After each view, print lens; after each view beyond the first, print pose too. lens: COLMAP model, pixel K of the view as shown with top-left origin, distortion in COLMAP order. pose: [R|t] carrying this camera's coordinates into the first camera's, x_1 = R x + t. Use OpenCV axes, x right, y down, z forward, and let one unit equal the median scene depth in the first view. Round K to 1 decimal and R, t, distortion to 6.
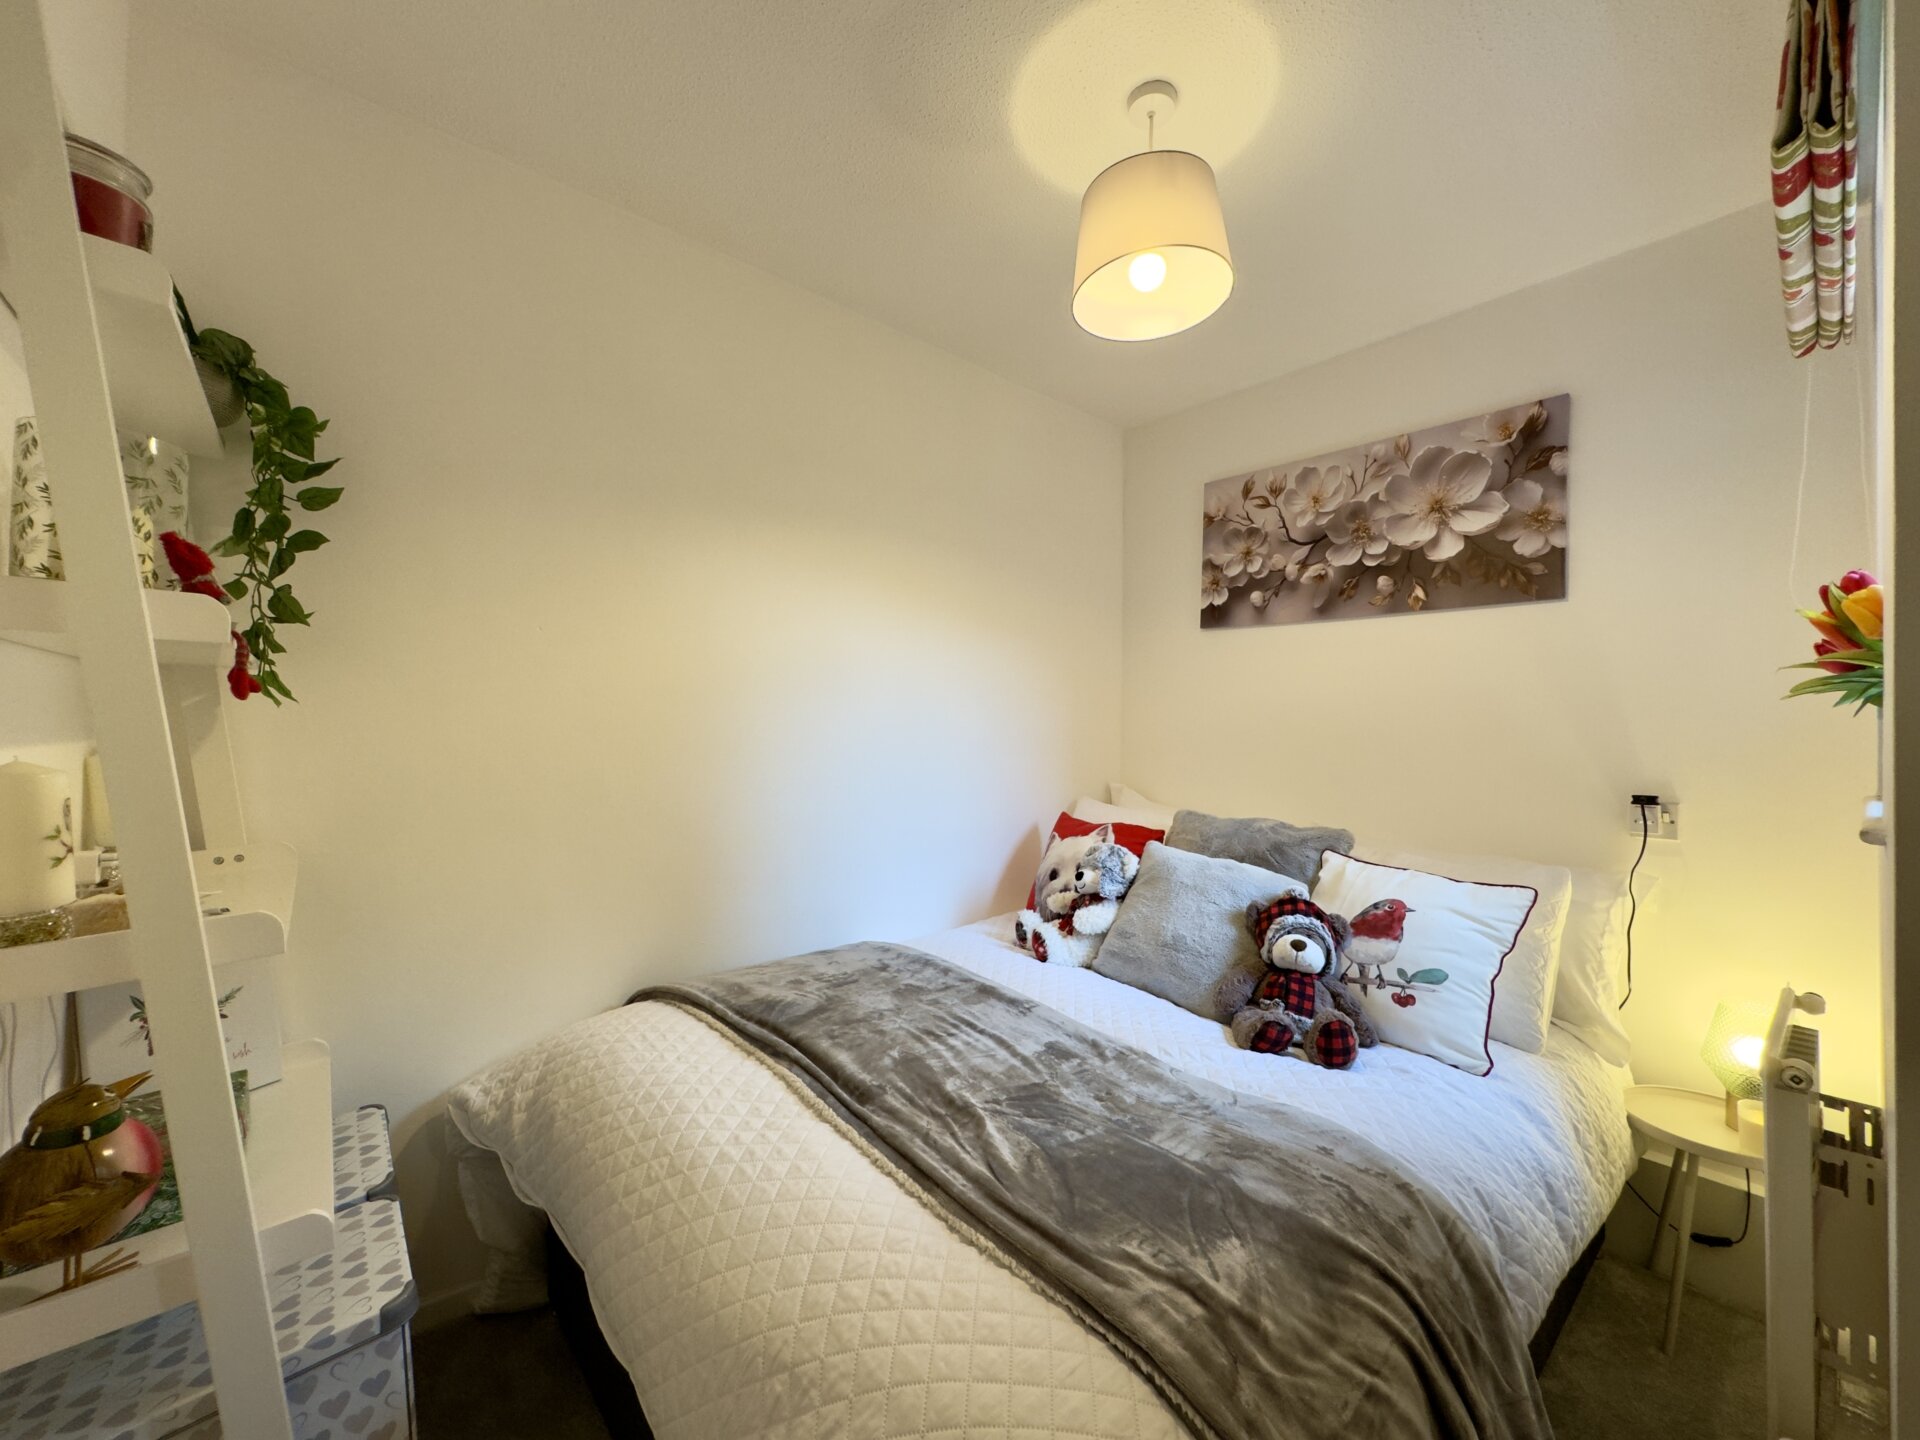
lens RADIAL K [[767.4, 0, 960.1], [0, 767.4, 720.9], [0, 0, 1]] dist [-0.003692, 0.000741]
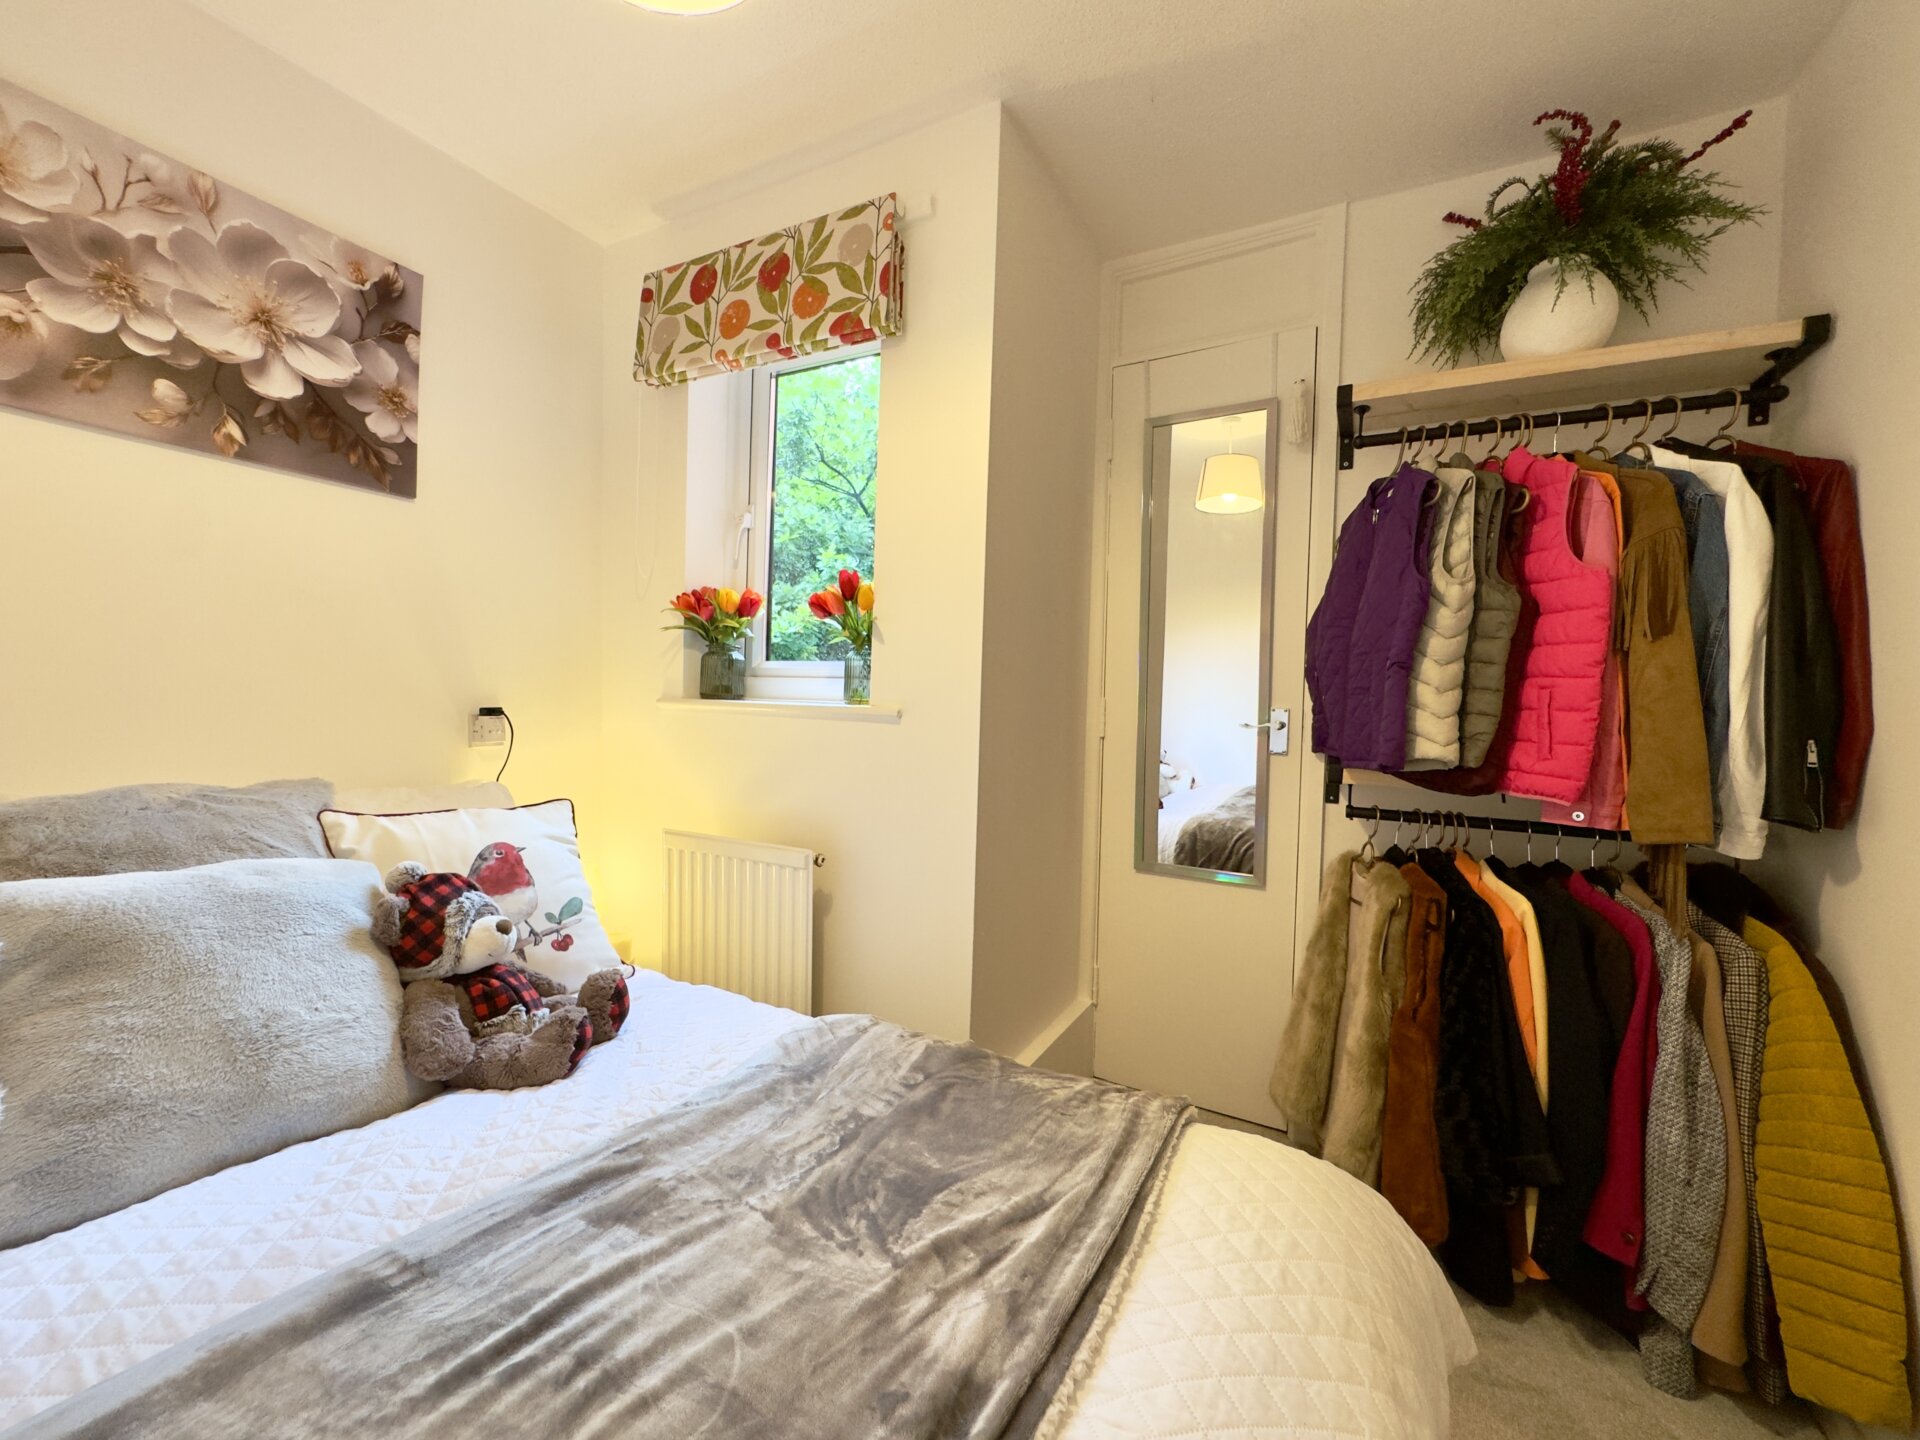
lens RADIAL K [[767.4, 0, 958.7], [0, 767.4, 718.1], [0, 0, 1]] dist [-0.003692, 0.000741]
pose [[-0.363397, -0.052272, 0.930167, -0.305713], [-0.044966, 0.998245, 0.038531, 0.036092], [-0.930549, -0.027824, -0.365110, 0.685778]]
